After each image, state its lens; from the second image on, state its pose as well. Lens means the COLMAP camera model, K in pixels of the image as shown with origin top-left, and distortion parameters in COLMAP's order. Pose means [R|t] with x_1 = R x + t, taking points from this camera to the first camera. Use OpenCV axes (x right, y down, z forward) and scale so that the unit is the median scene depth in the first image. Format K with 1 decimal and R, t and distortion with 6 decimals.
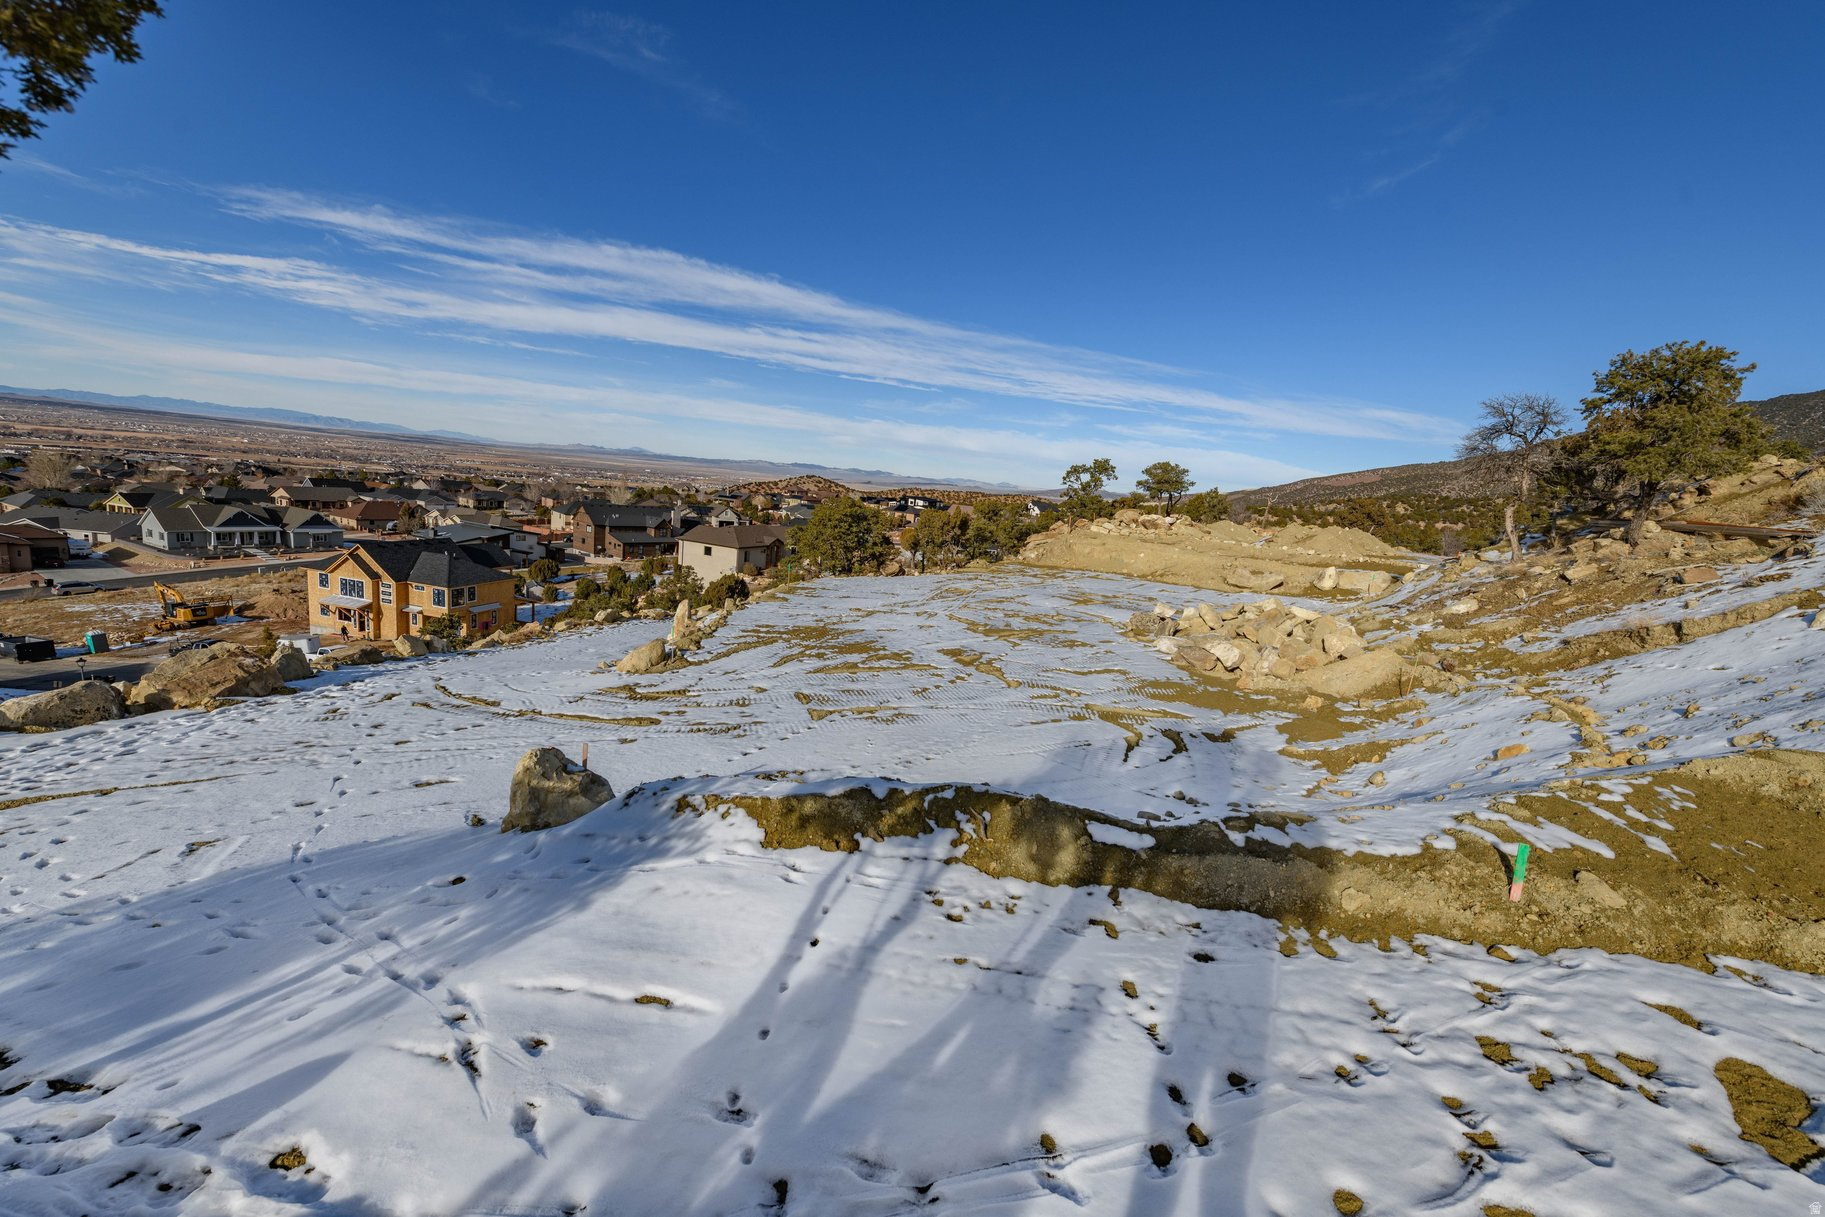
lens RADIAL K [[729.7, 0, 918.6], [0, 729.7, 604.9], [0, 0, 1]] dist [0.026955, -0.009744]
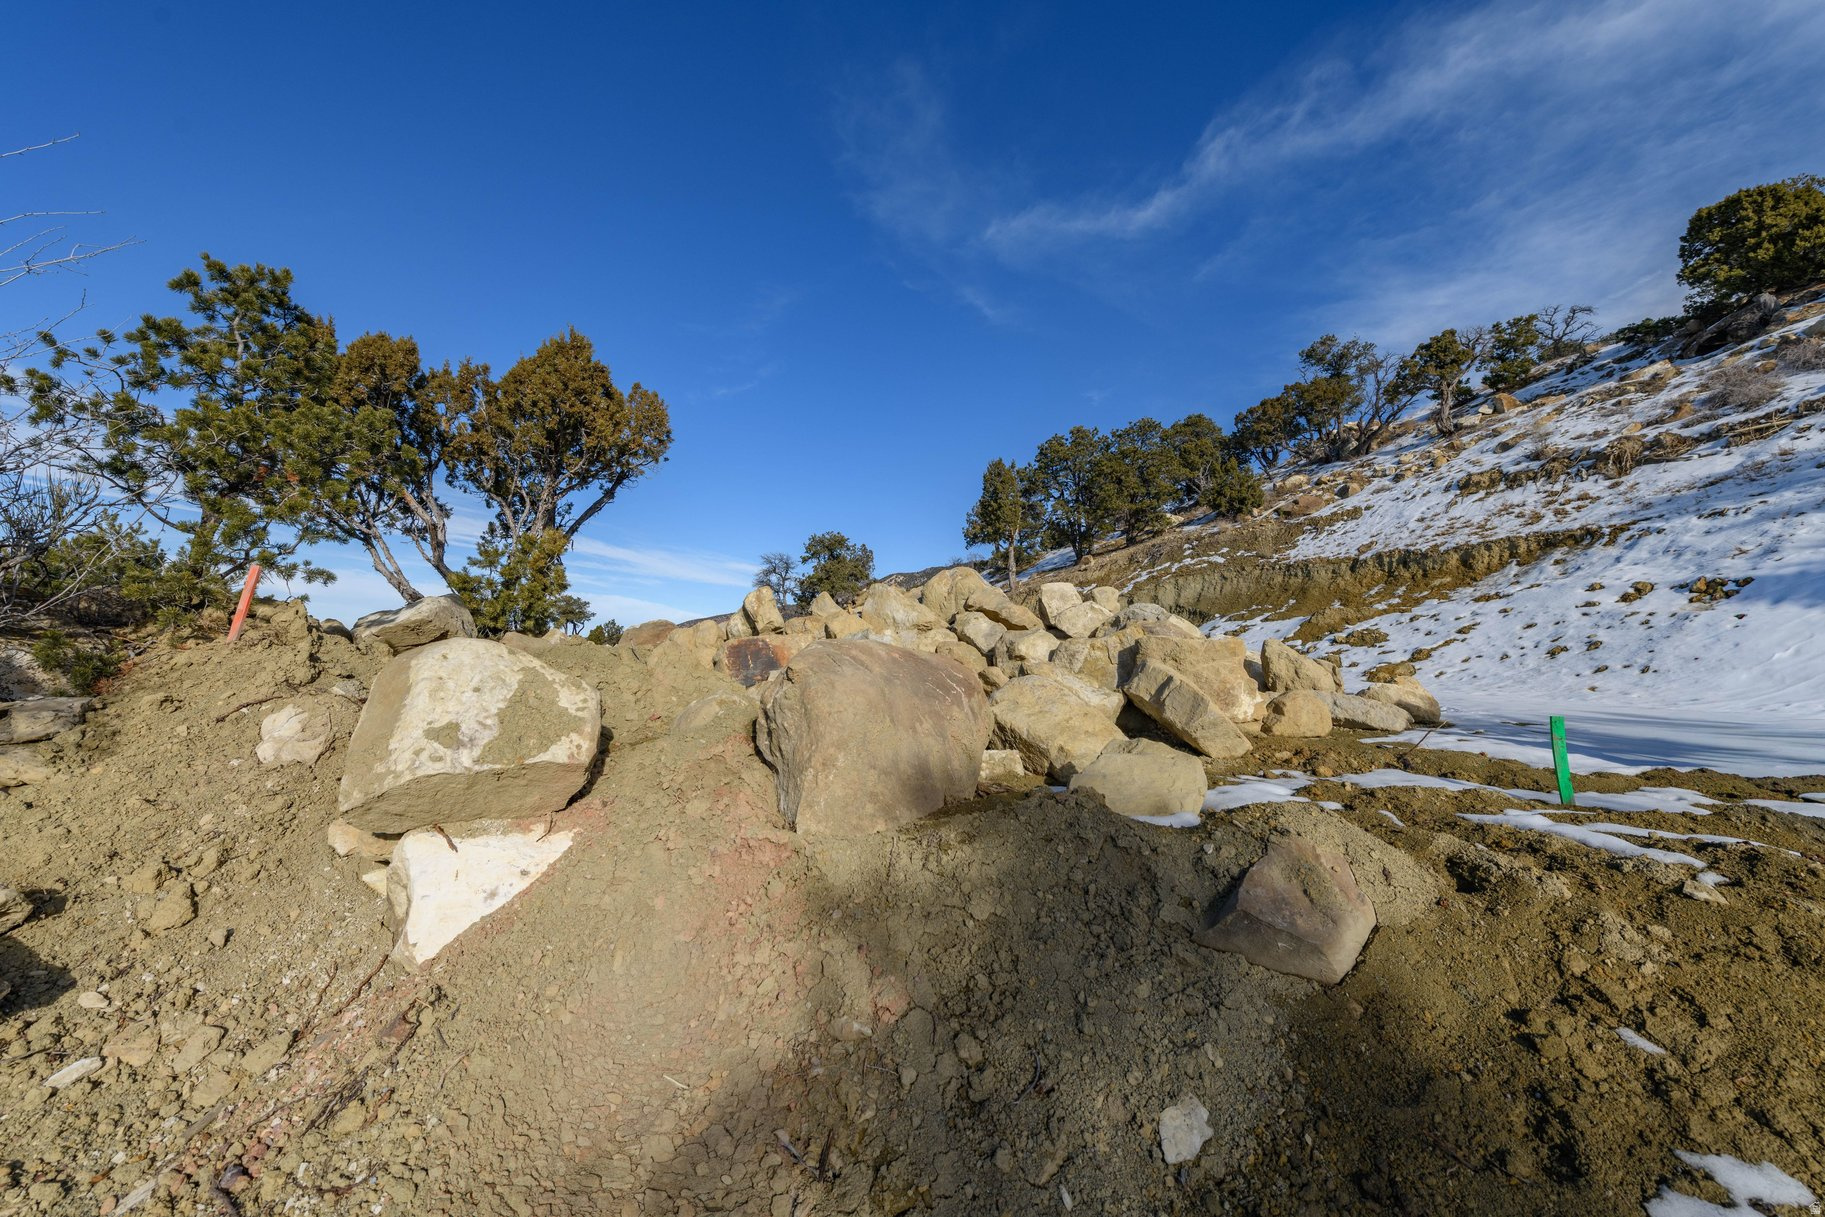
lens RADIAL K [[714.8, 0, 905.6], [0, 714.8, 597.6], [0, 0, 1]] dist [0.001313, 0.000083]
pose [[0.722555, -0.008507, 0.691261, -0.194653], [0.147620, 0.978760, -0.142257, 0.129700], [-0.675369, 0.204832, 0.708464, -0.468927]]
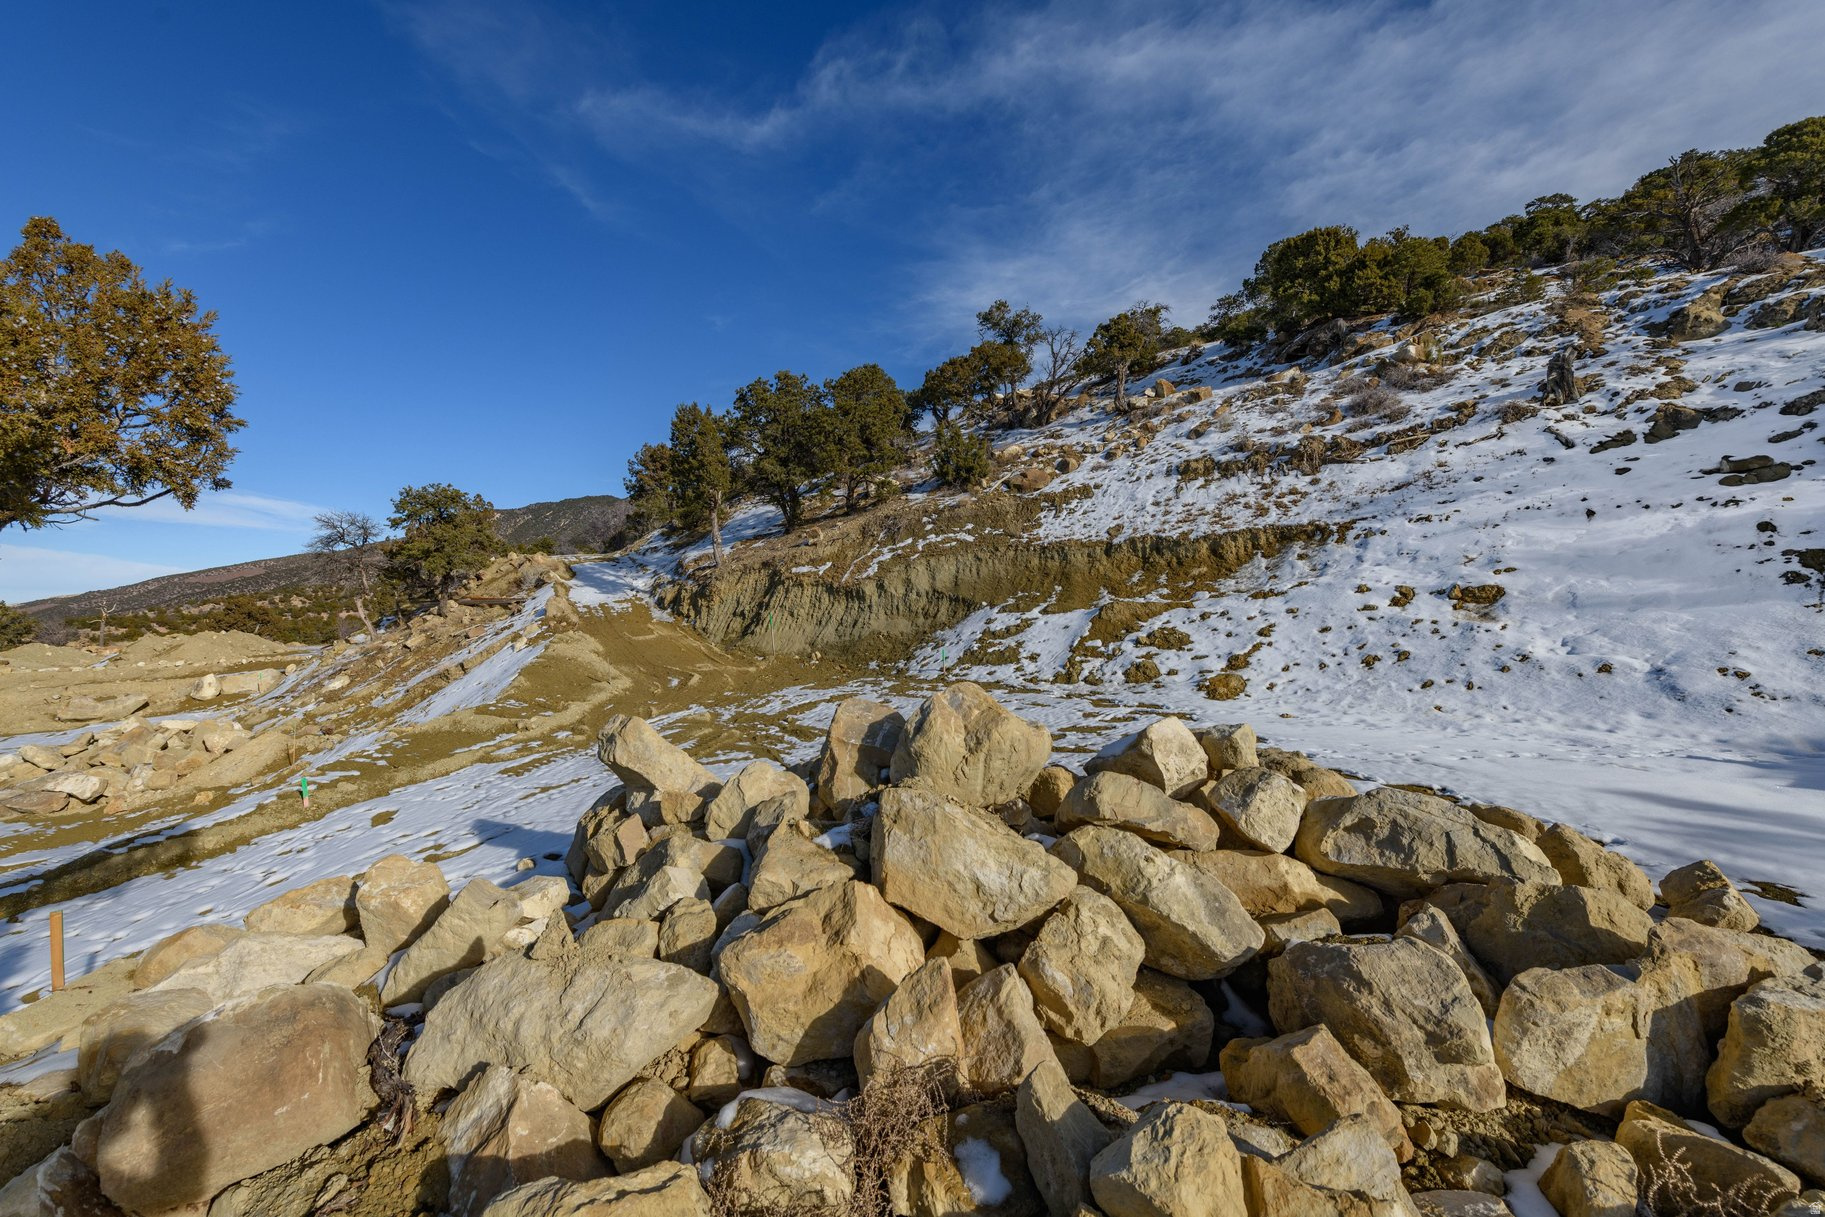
lens RADIAL K [[729.7, 0, 918.6], [0, 729.7, 604.9], [0, 0, 1]] dist [0.026955, -0.009744]
pose [[0.289850, -0.107523, 0.951013, -0.126373], [0.216590, 0.975259, 0.044252, 0.029436], [-0.932242, 0.193153, 0.305967, -0.282807]]
